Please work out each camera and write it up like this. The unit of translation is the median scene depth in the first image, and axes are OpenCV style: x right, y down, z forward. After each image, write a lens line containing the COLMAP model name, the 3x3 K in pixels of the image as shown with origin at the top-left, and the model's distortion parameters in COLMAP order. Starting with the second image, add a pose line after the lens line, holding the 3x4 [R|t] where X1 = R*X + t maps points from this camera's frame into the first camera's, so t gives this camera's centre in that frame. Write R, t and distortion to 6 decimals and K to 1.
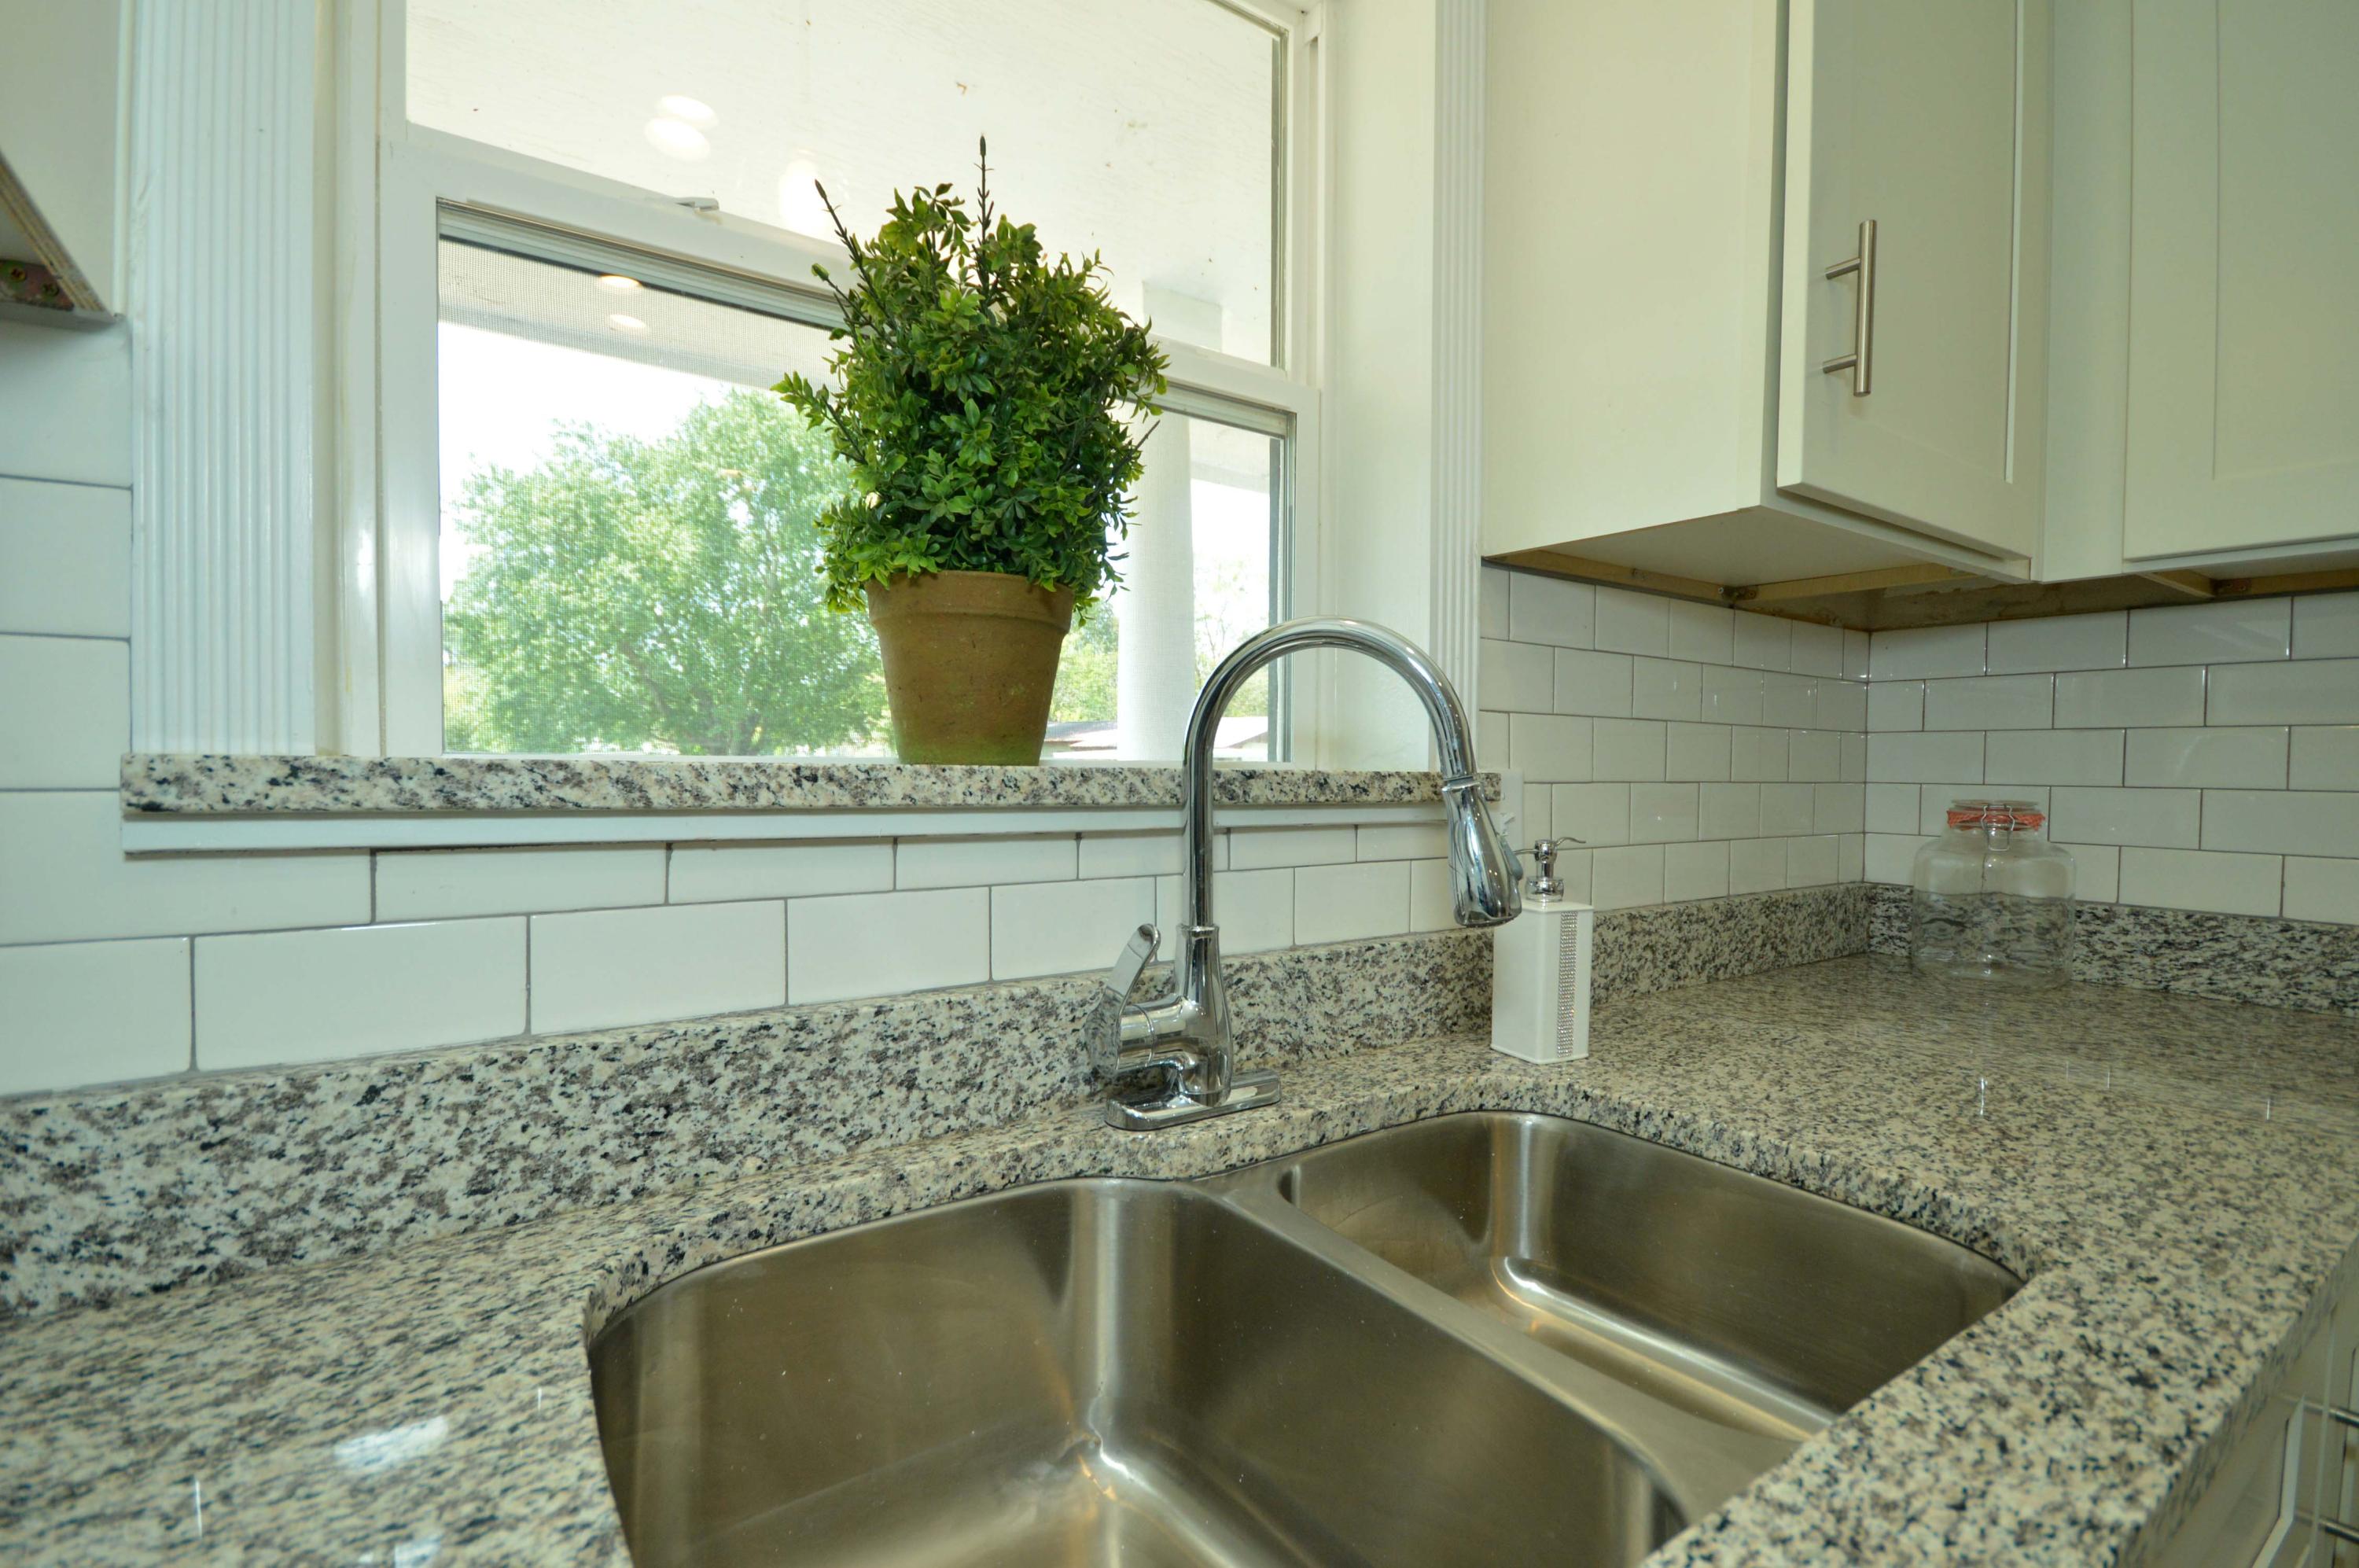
lens RADIAL K [[1105.8, 0, 1169.8], [0, 1105.8, 750.0], [0, 0, 1]] dist [-0.001100, -0.000496]
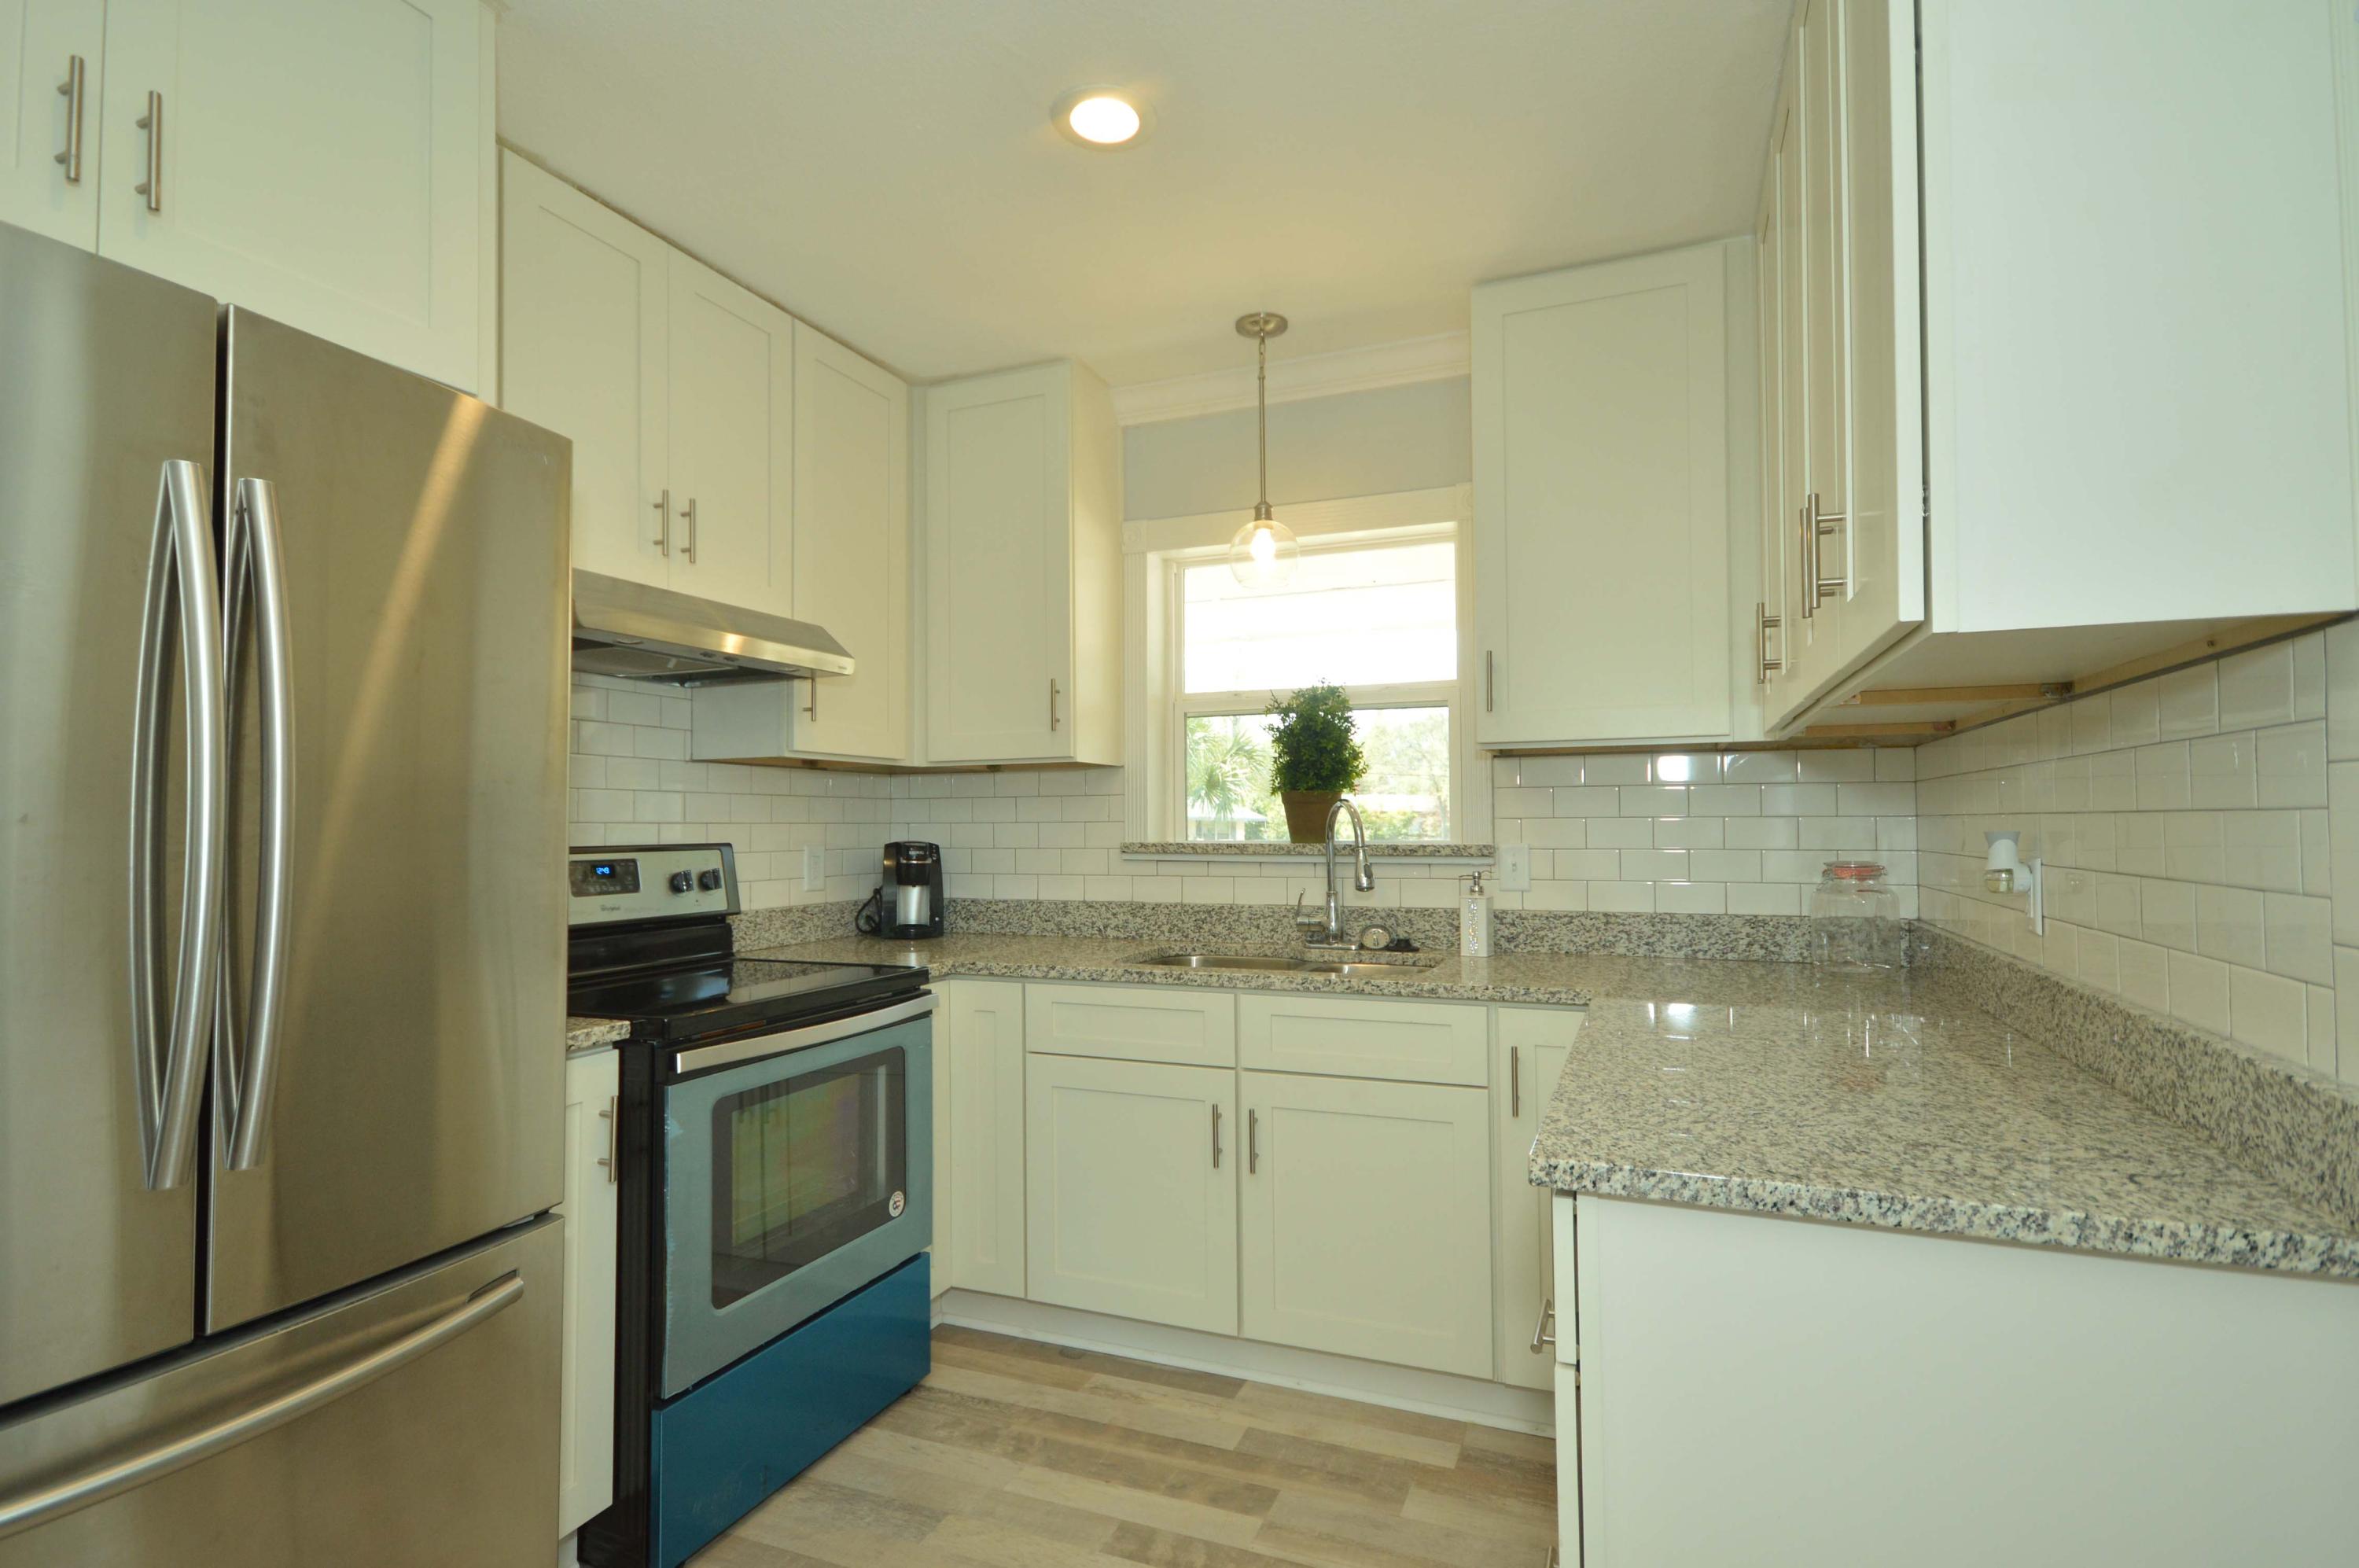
lens RADIAL K [[1174.0, 0, 1179.5], [0, 1174.0, 784.0], [0, 0, 1]] dist [-0.001590, -0.001524]
pose [[0.528138, -0.043747, -0.848031, 2.758417], [0.020447, 0.999038, -0.038802, -0.034466], [0.848912, 0.003153, 0.528524, -1.224897]]
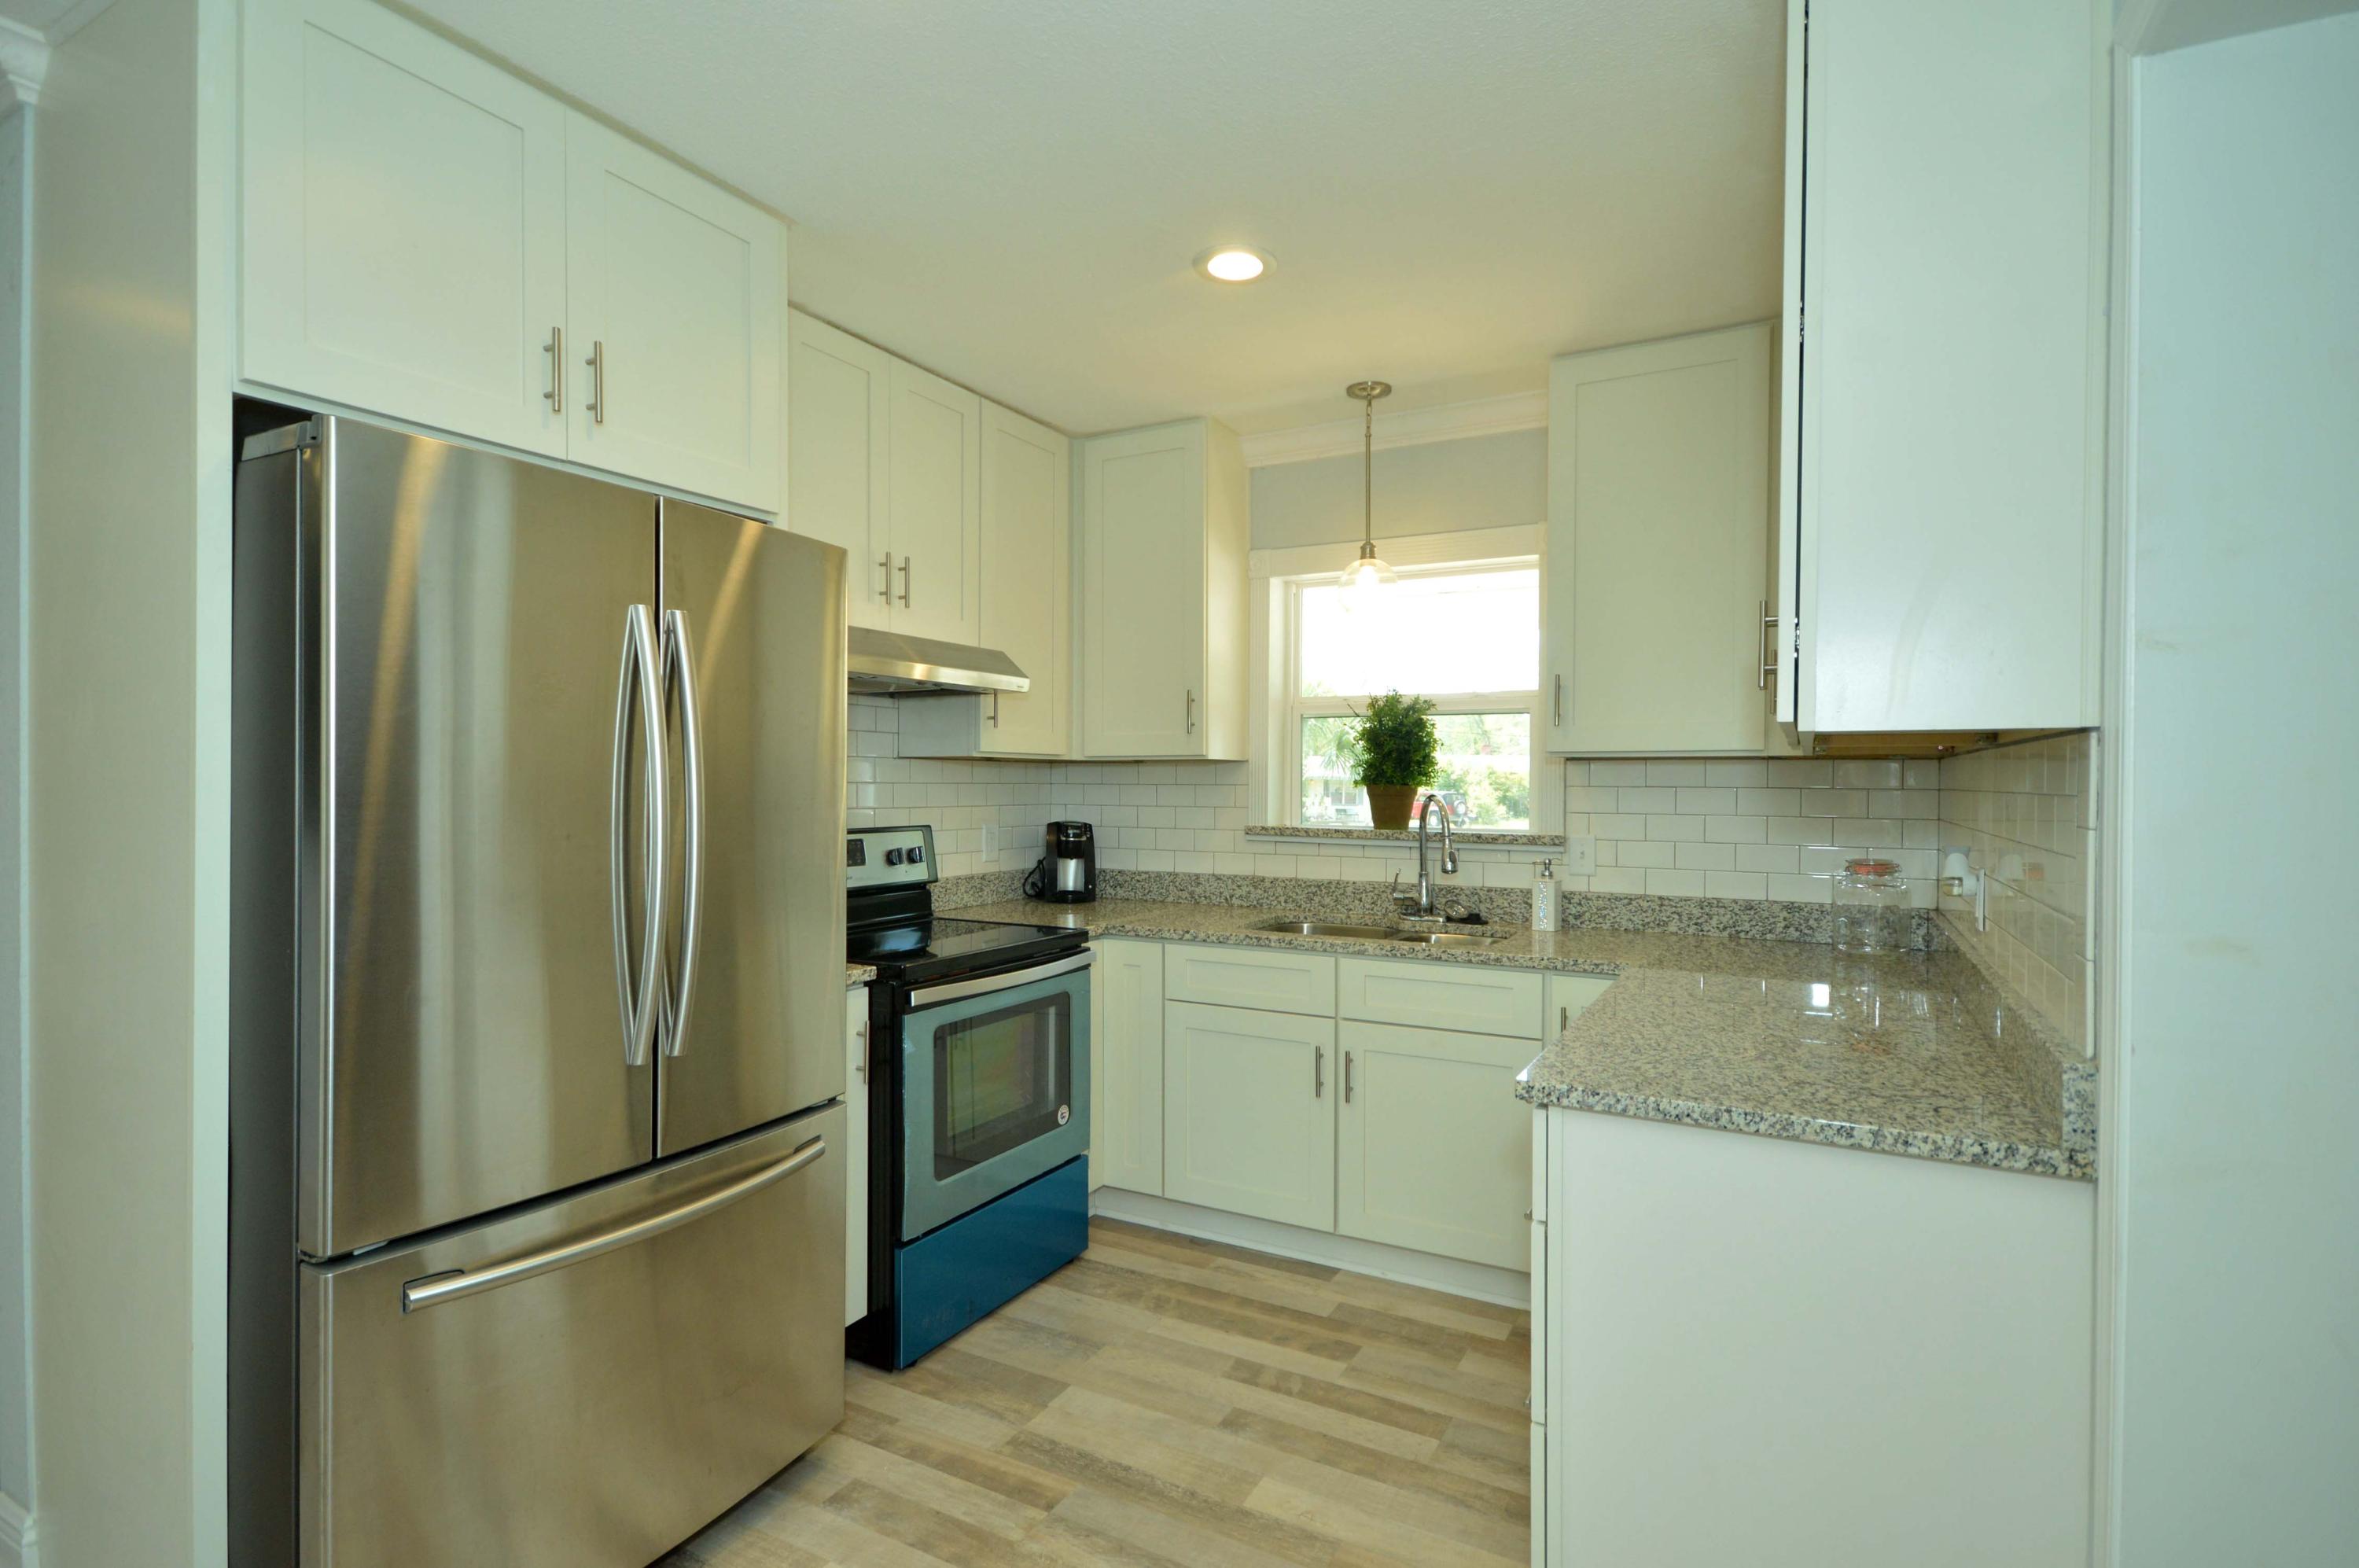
lens RADIAL K [[1148.7, 0, 1179.5], [0, 1148.7, 784.0], [0, 0, 1]] dist [-0.003686, -0.000027]
pose [[0.430989, -0.008140, -0.902320, 3.274508], [0.008137, 0.999954, -0.005134, -0.134805], [0.902320, -0.005129, 0.431035, -1.489280]]
